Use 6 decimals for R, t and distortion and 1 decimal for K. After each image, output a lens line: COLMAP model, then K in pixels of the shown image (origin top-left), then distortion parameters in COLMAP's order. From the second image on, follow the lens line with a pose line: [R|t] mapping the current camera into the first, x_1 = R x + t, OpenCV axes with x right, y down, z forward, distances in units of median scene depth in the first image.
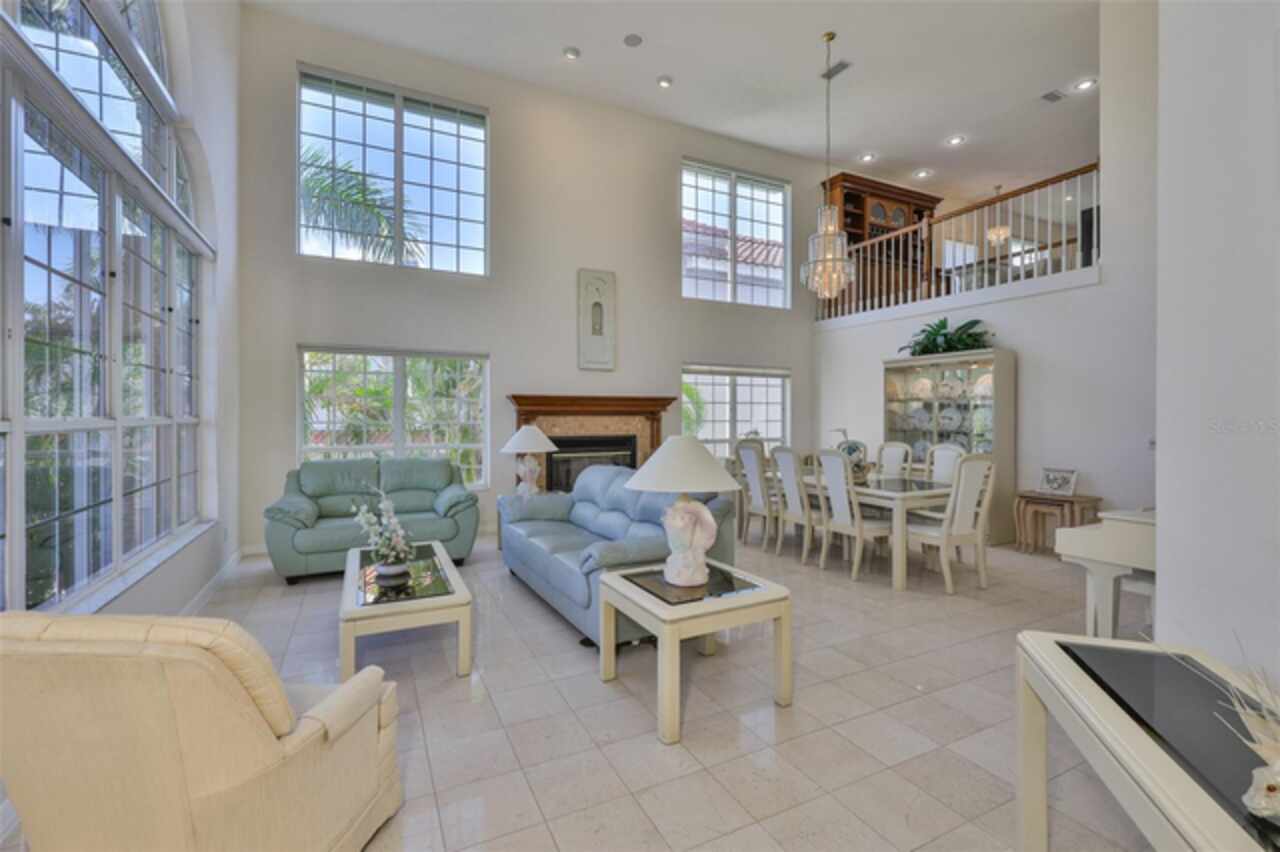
lens RADIAL K [[544.8, 0, 632.8], [0, 544.8, 413.7], [0, 0, 1]] dist [0.000291, 0.000832]
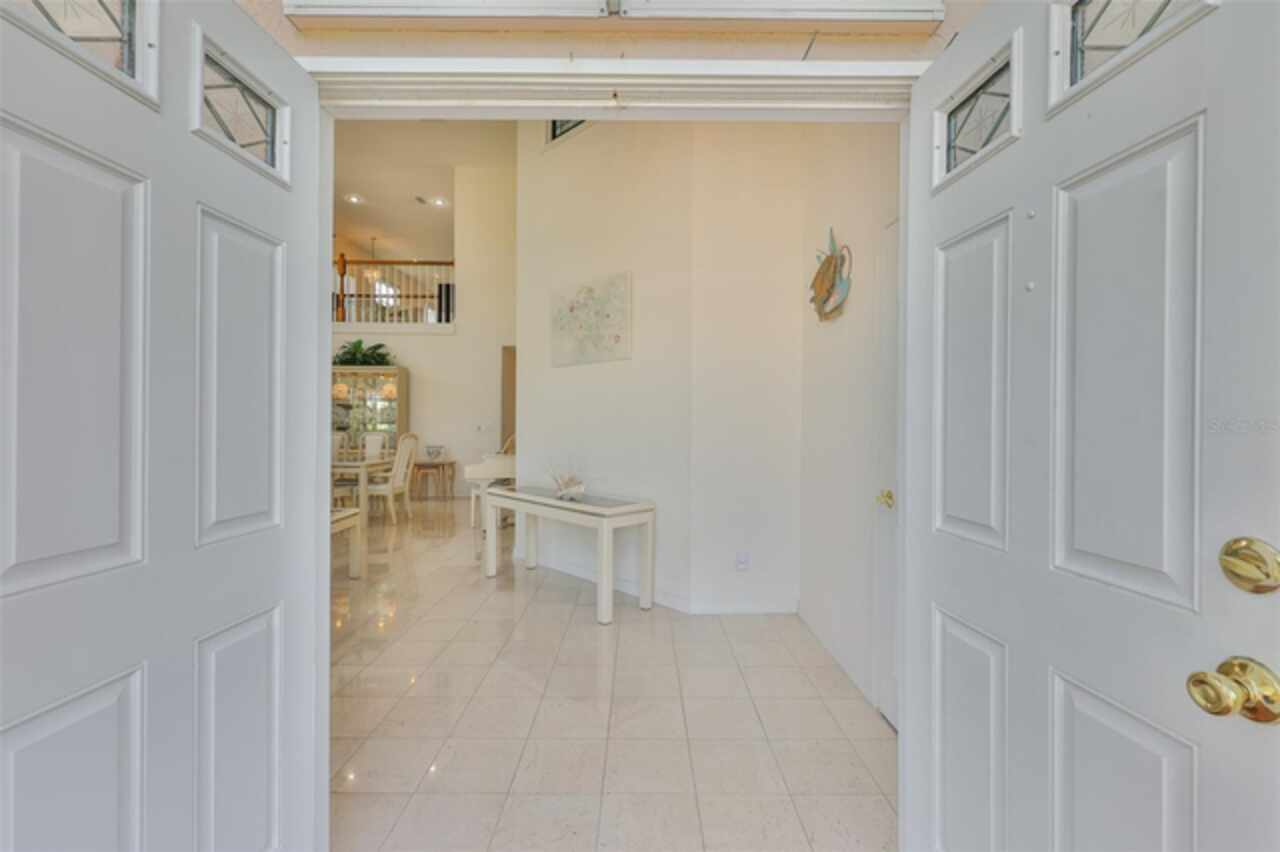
lens RADIAL K [[544.8, 0, 630.2], [0, 544.8, 421.4], [0, 0, 1]] dist [0.000291, 0.000832]
pose [[0.432302, 0.002878, 0.901725, -0.361227], [-0.008435, 0.999964, 0.000852, 0.019870], [-0.901690, -0.007974, 0.432310, -0.183949]]
